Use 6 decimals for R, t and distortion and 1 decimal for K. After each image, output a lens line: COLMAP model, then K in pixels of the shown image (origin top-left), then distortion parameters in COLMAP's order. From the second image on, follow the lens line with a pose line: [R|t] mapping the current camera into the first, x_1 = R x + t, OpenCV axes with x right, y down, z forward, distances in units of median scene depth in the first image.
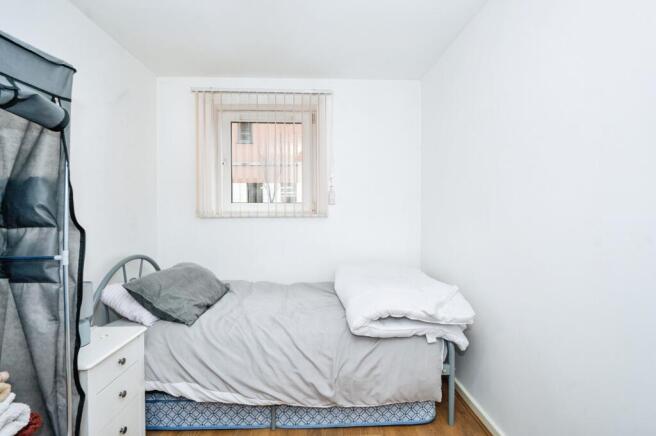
lens RADIAL K [[307.5, 0, 327.8], [0, 307.5, 214.4], [0, 0, 1]] dist [-0.000517, -0.000262]
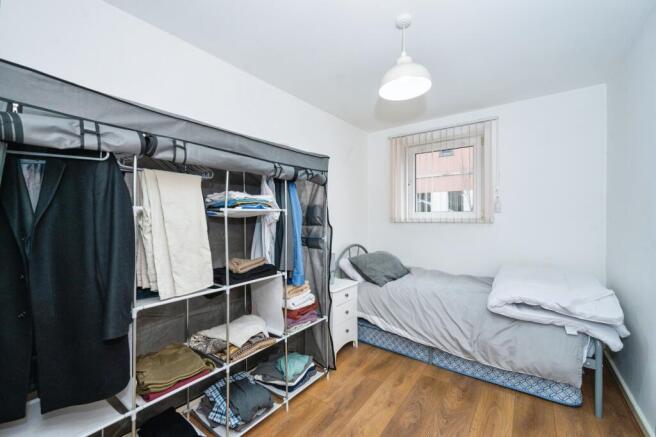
lens RADIAL K [[270.1, 0, 315.7], [0, 270.1, 217.0], [0, 0, 1]] dist [0.001003, 0.000163]
pose [[0.745647, -0.002326, -0.666337, 0.294606], [-0.005241, 0.999943, -0.009355, -0.003590], [0.666320, 0.010467, 0.745592, -0.374776]]
